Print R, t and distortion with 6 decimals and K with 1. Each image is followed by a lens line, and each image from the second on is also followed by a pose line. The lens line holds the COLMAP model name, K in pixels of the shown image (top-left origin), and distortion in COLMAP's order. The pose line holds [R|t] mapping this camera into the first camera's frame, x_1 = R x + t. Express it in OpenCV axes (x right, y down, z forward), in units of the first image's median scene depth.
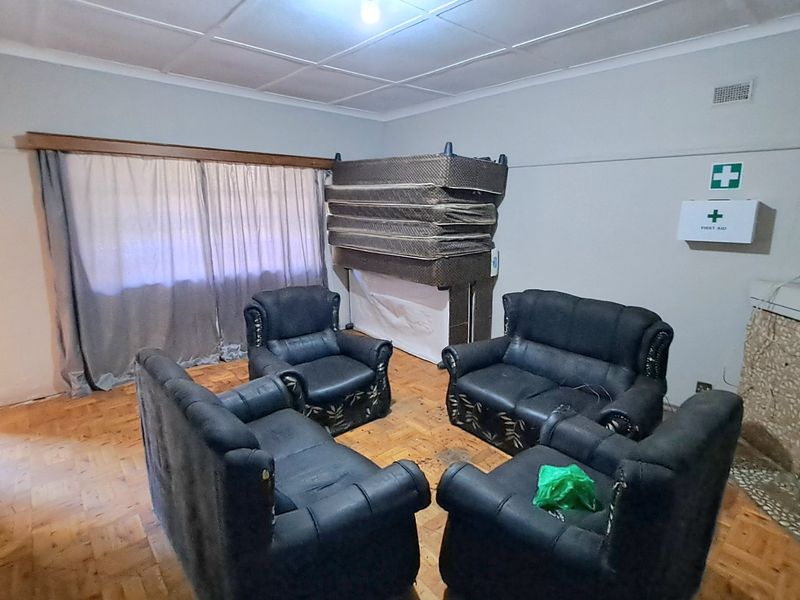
lens RADIAL K [[427.2, 0, 402.9], [0, 427.2, 297.7], [0, 0, 1]] dist [-0.001300, 0.000832]
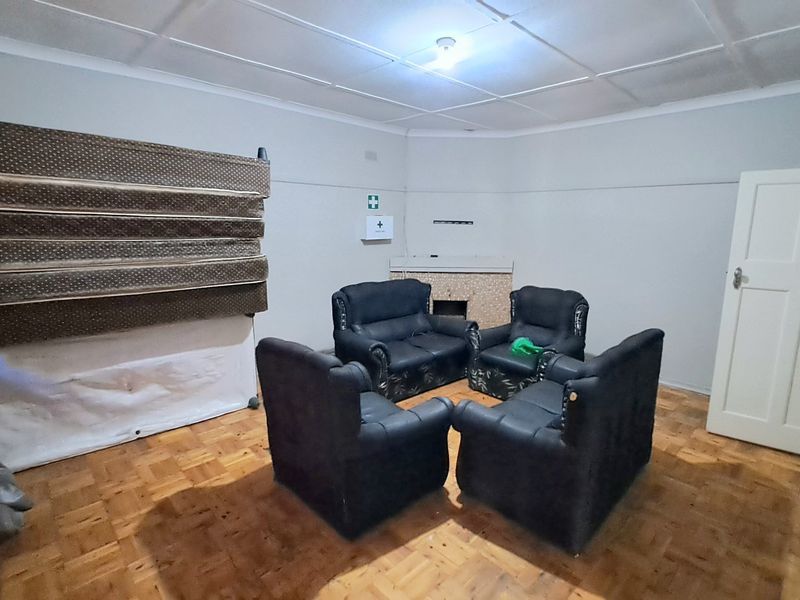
lens RADIAL K [[427.2, 0, 397.8], [0, 427.2, 296.4], [0, 0, 1]] dist [-0.001300, 0.000832]
pose [[-0.055352, -0.186009, 0.980988, -0.747411], [0.193490, 0.961871, 0.193302, -0.163209], [-0.979540, 0.200511, -0.017250, 0.712752]]
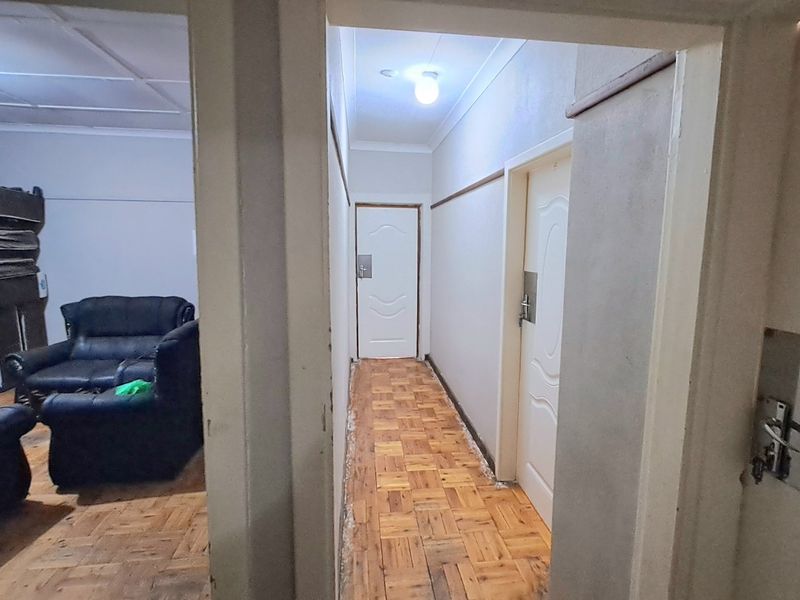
lens RADIAL K [[427.2, 0, 400.4], [0, 427.2, 291.5], [0, 0, 1]] dist [-0.001300, 0.000832]
pose [[0.582871, -0.097001, 0.806754, -0.140156], [0.170481, 0.985350, -0.004696, 0.101413], [-0.794479, 0.140273, 0.590869, -0.377688]]
